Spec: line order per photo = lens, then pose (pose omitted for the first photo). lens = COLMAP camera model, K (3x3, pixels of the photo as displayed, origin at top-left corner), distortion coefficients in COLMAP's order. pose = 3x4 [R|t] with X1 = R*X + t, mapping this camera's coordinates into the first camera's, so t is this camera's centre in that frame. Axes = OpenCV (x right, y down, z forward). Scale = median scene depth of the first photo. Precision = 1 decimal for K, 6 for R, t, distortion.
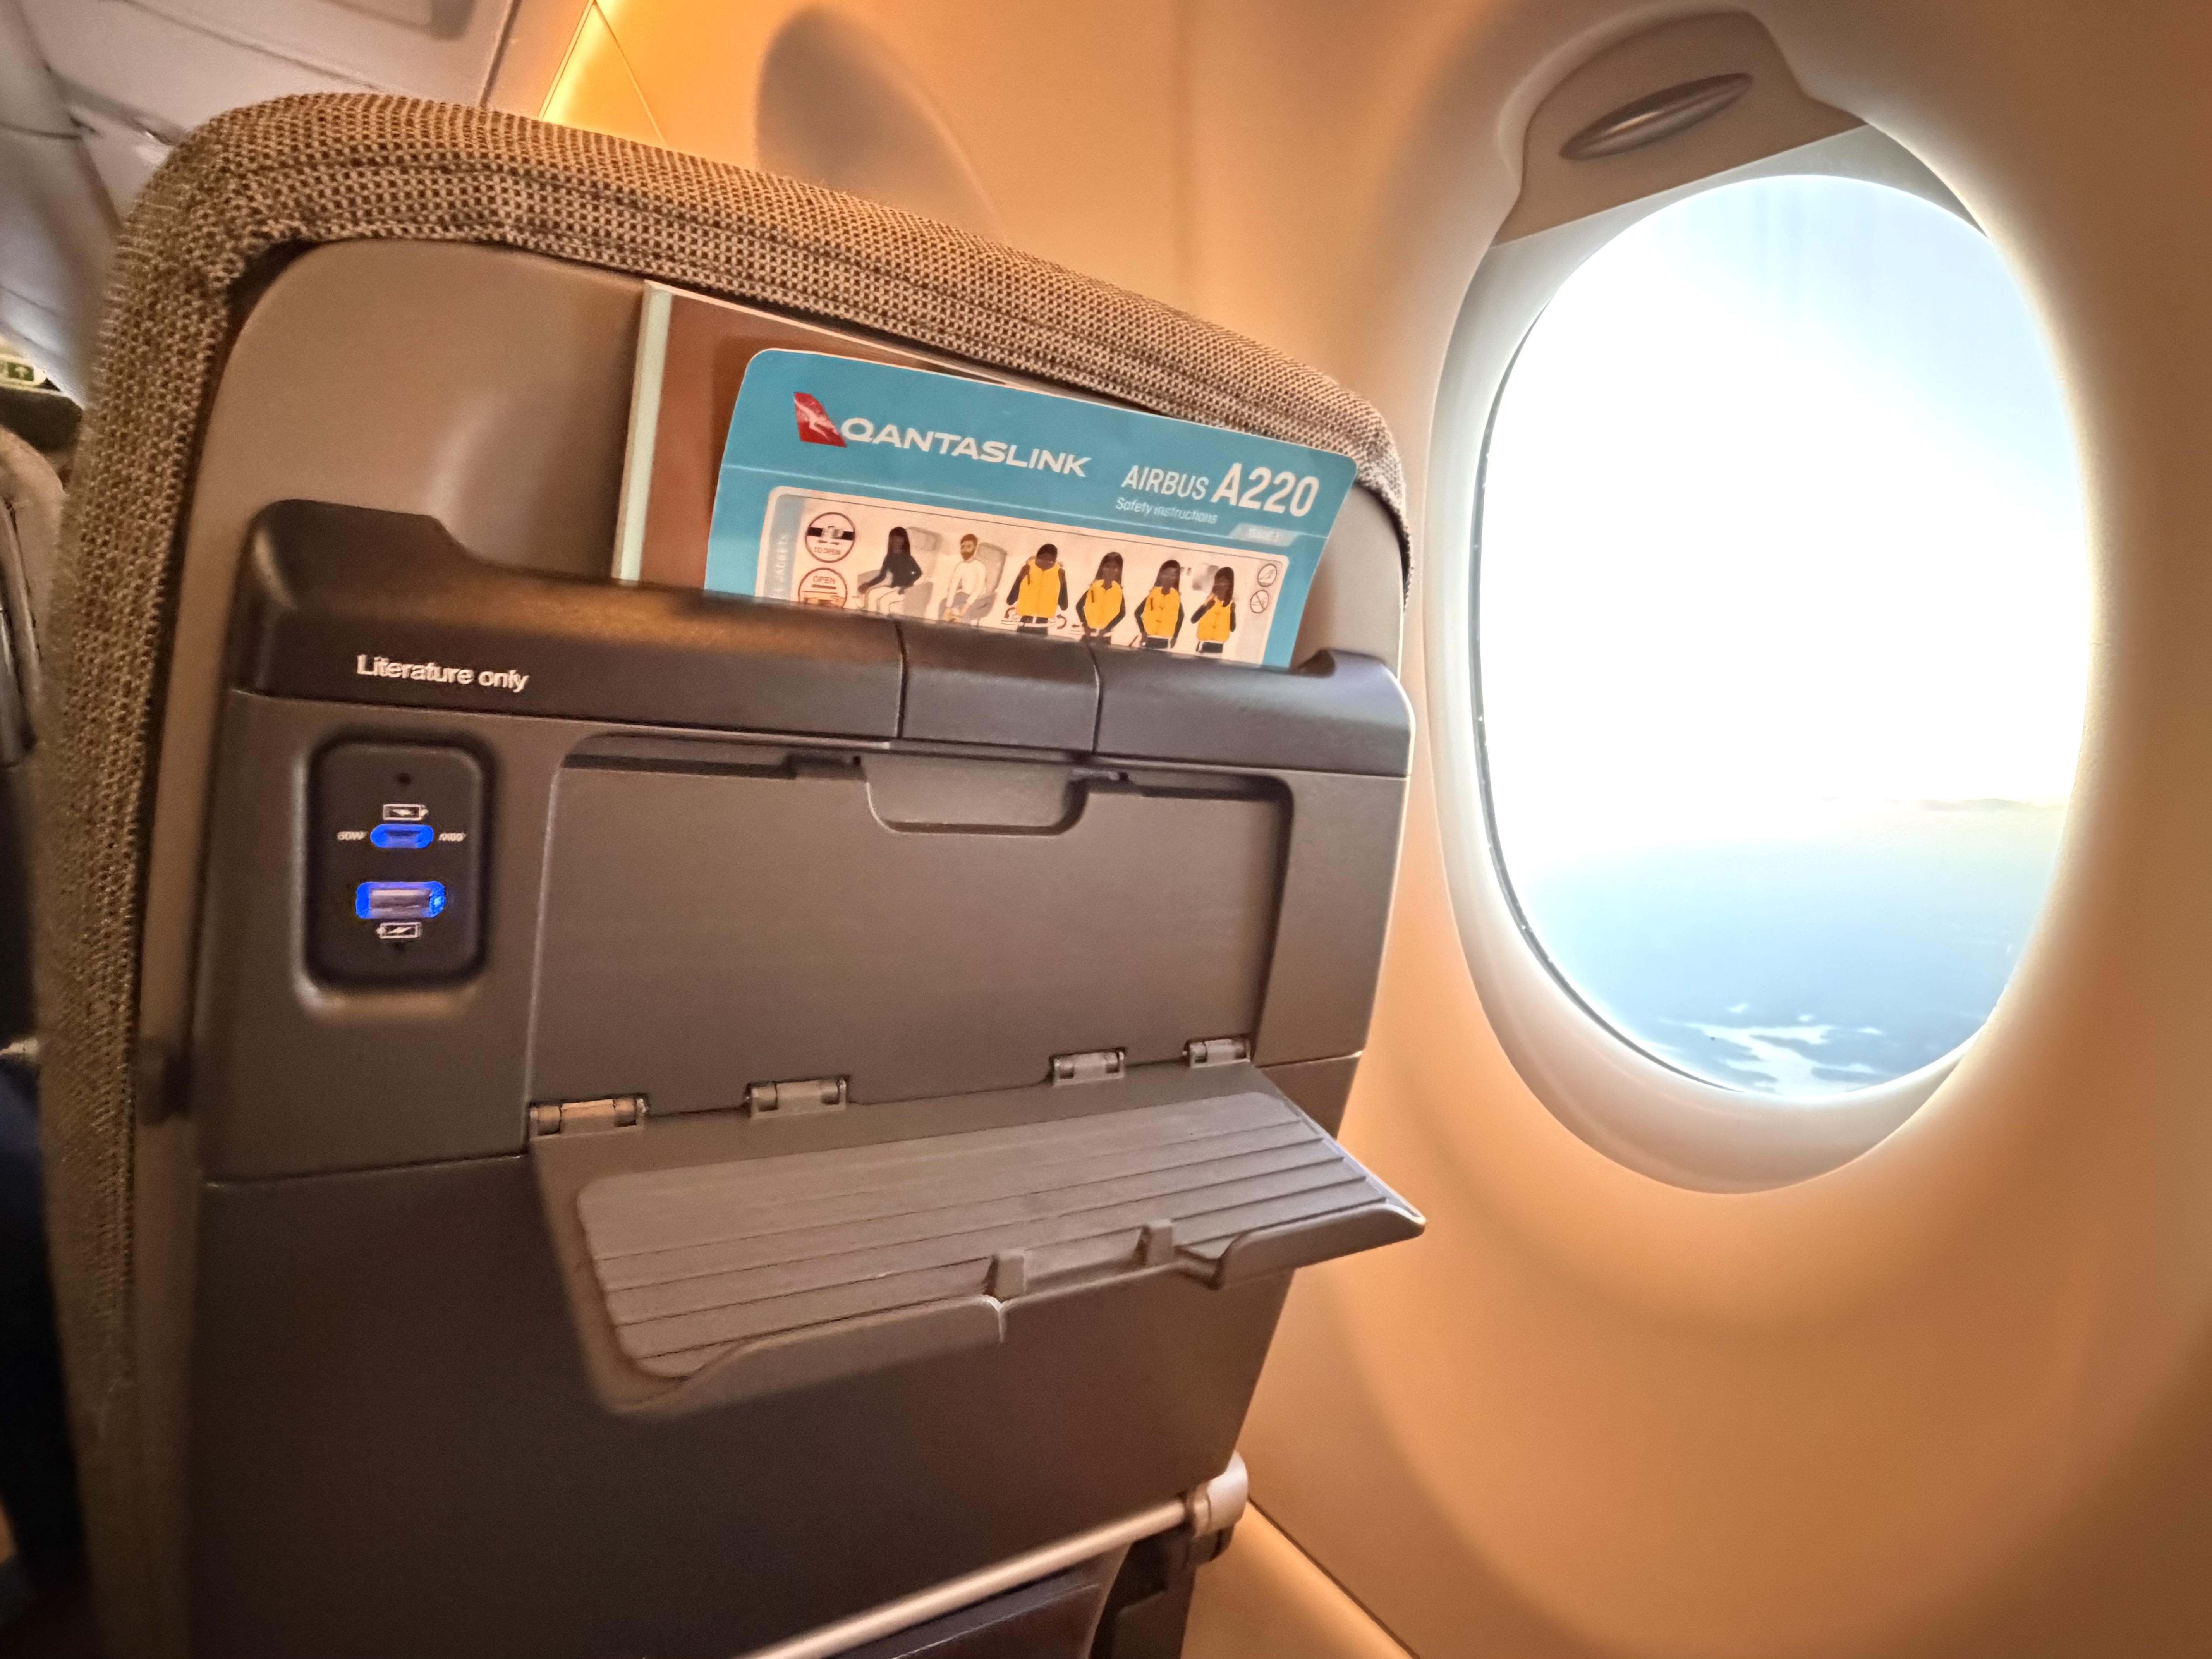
lens RADIAL K [[1180.2, 0, 1100.8], [0, 1180.2, 832.1], [0, 0, 1]] dist [-0.003382, -0.000299]
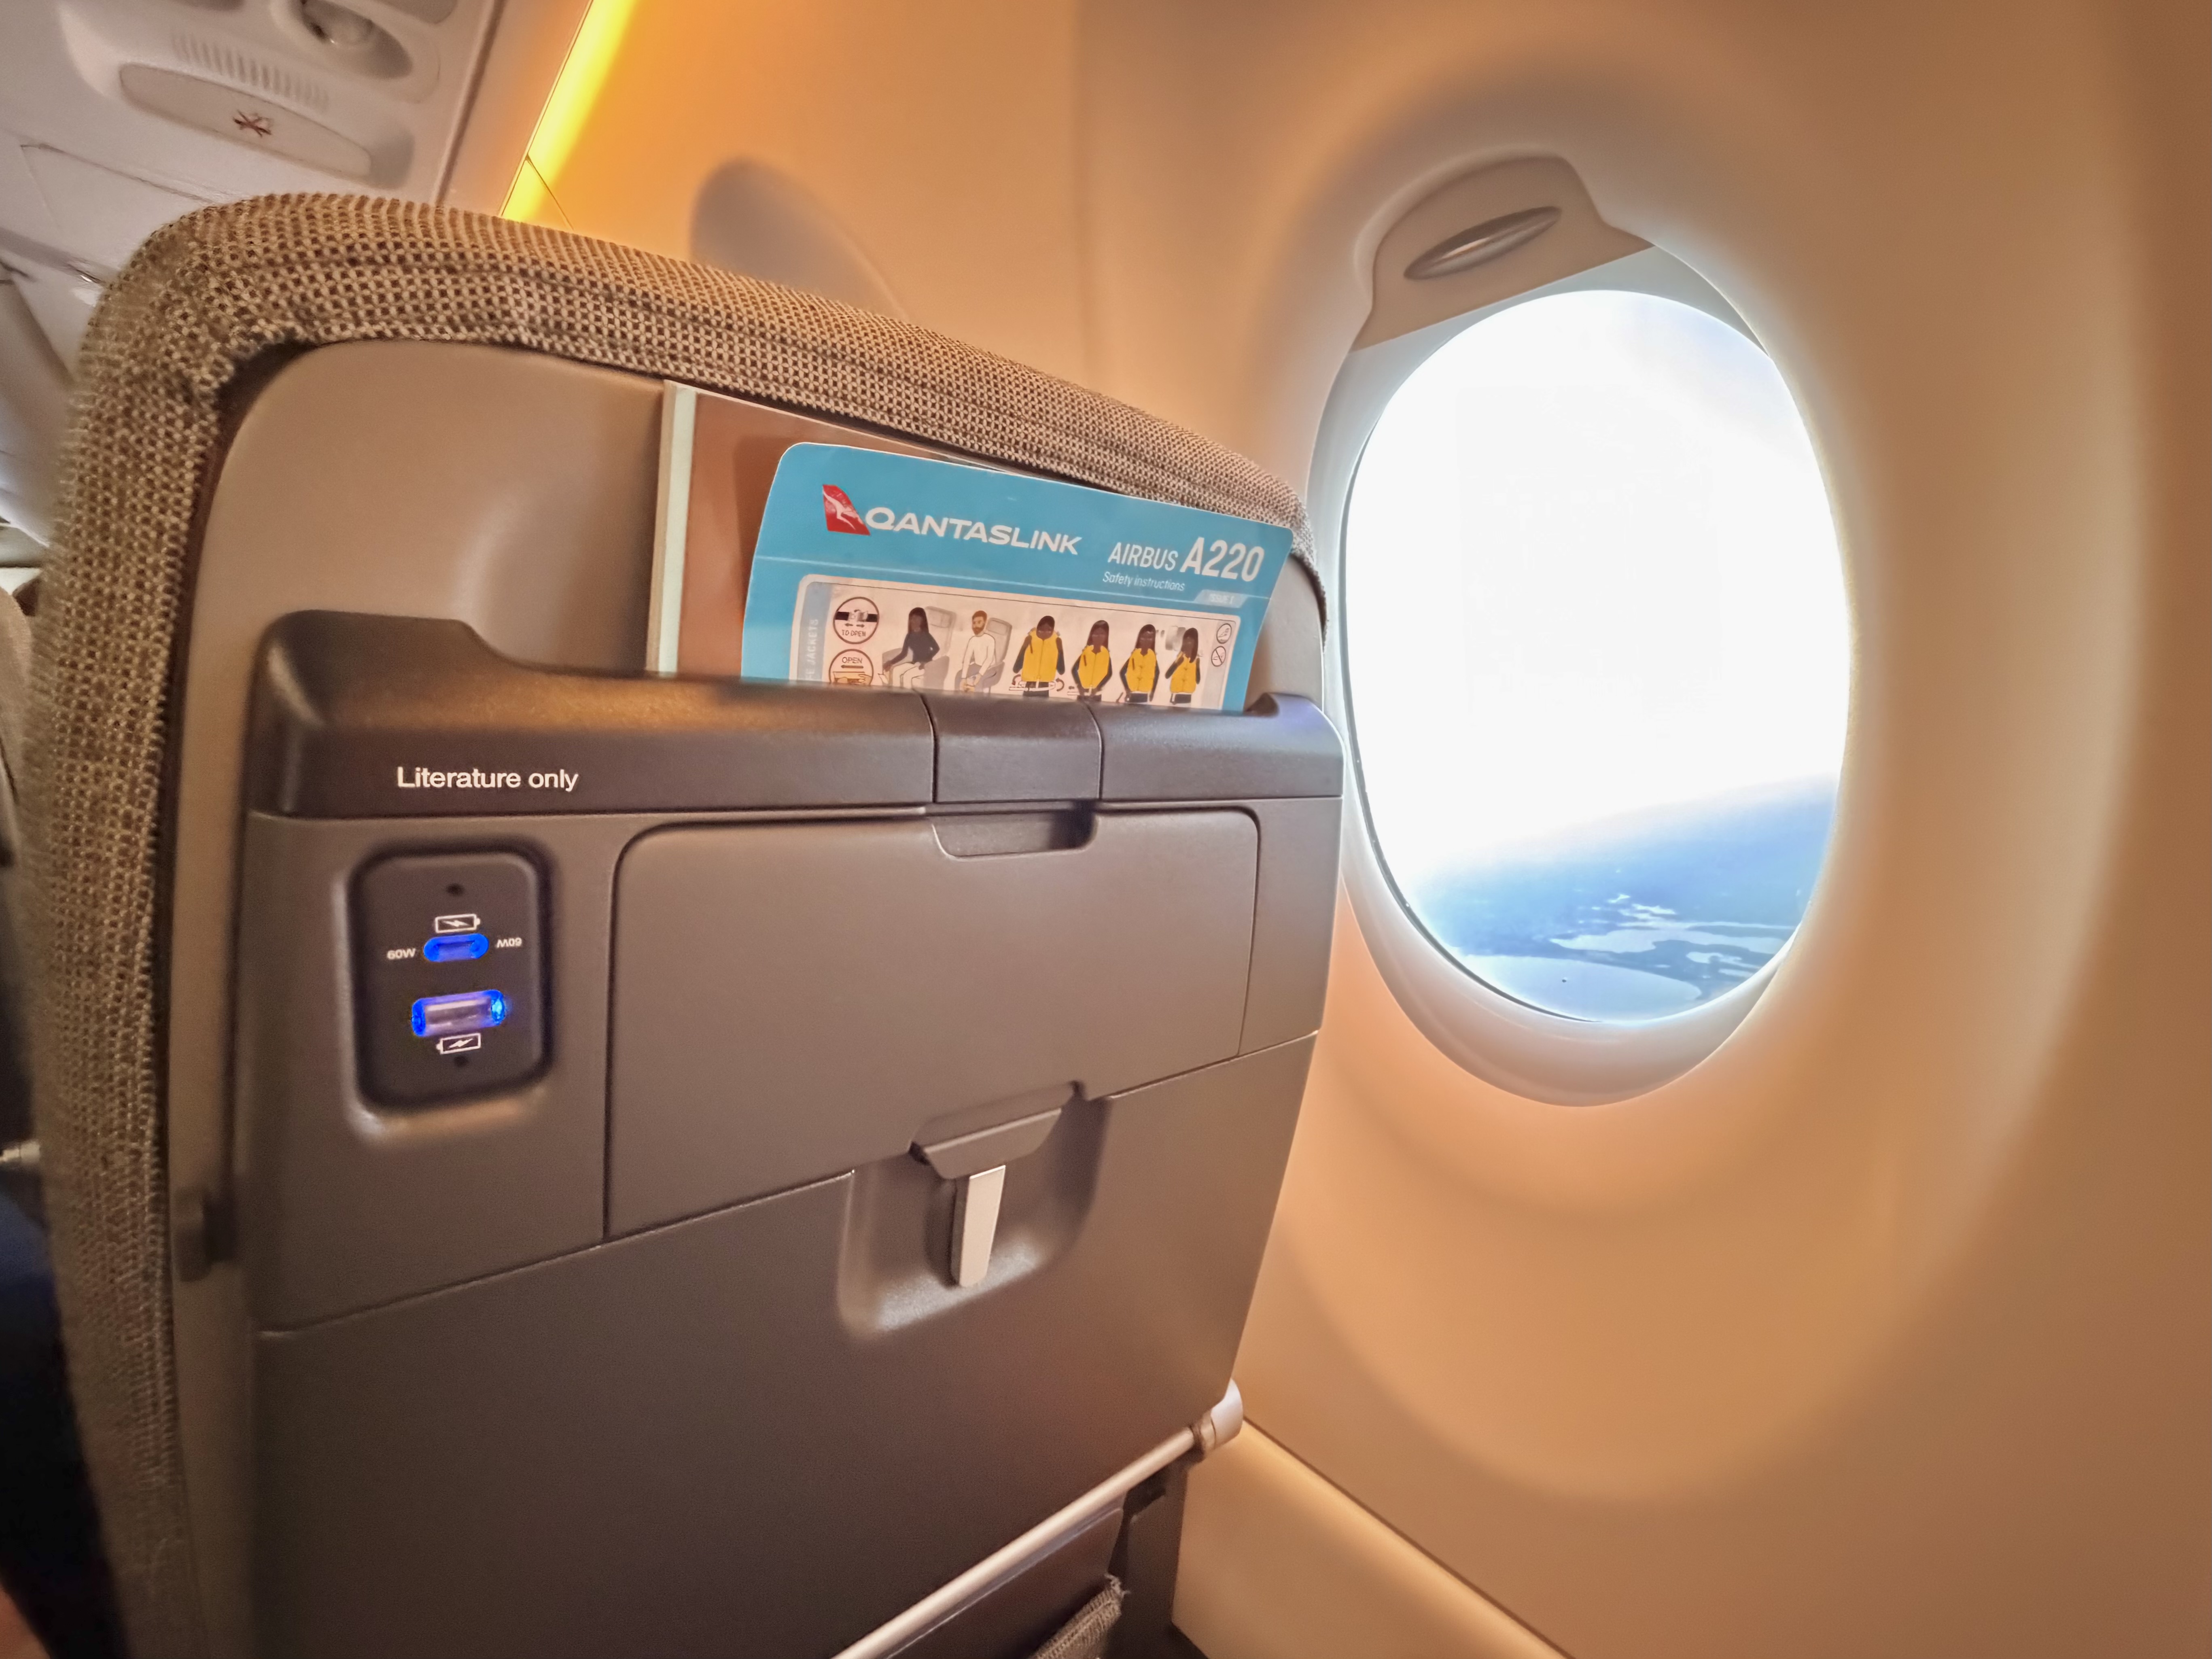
lens RADIAL K [[934.7, 0, 1109.4], [0, 934.7, 825.5], [0, 0, 1]] dist [-0.000985, -0.000142]
pose [[0.988075, -0.079999, 0.131557, -0.143438], [0.081374, 0.996671, -0.005099, -0.047133], [-0.130711, 0.015744, 0.991295, 0.151078]]
